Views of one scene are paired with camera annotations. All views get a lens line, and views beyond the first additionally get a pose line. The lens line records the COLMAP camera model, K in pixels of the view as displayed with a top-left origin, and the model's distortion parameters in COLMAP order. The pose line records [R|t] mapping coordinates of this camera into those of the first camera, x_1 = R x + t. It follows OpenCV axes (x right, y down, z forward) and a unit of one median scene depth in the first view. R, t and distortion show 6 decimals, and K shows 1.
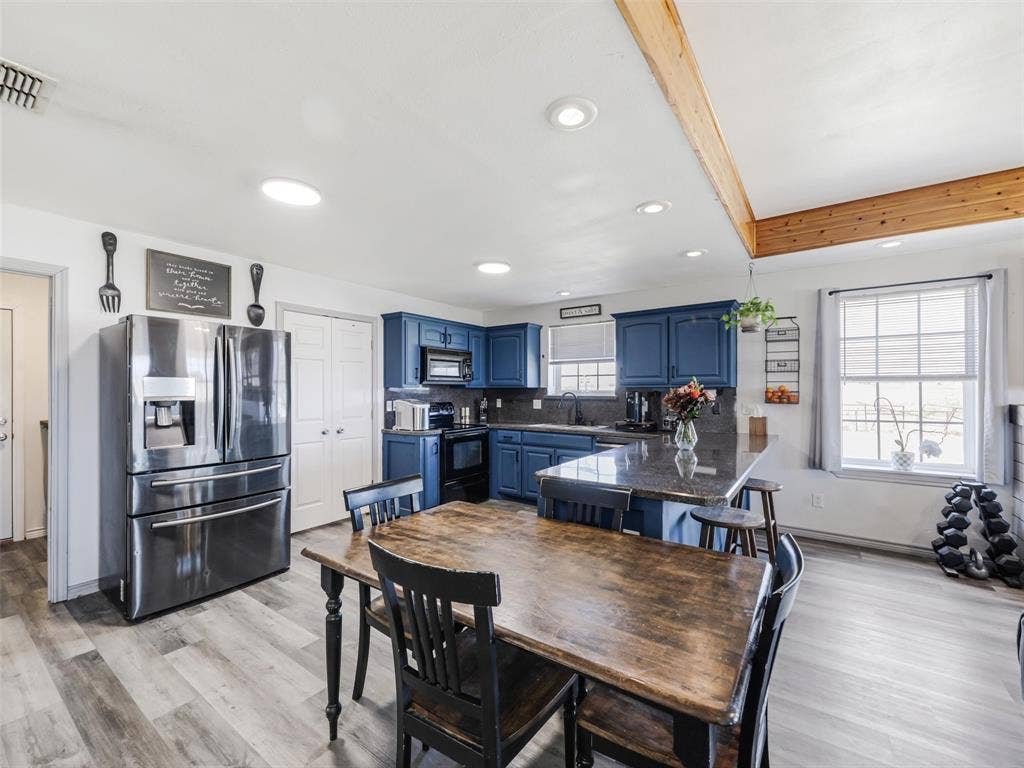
lens RADIAL K [[465.7, 0, 512.0], [0, 465.7, 384.0], [0, 0, 1]] dist [0.016962, -0.000071]
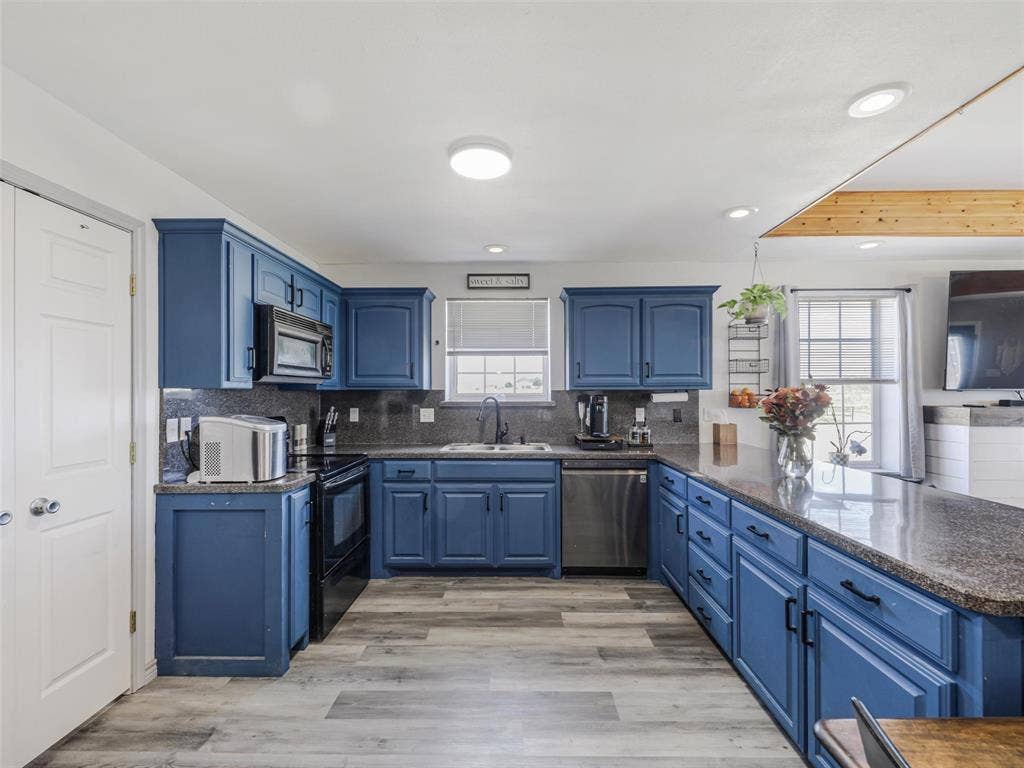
lens RADIAL K [[465.7, 0, 512.0], [0, 465.7, 384.0], [0, 0, 1]] dist [0.016962, -0.000071]
pose [[0.808119, 0.009880, 0.588937, -0.266845], [-0.006364, 0.999947, -0.008042, 0.004968], [-0.588985, 0.002751, 0.808139, 0.450794]]
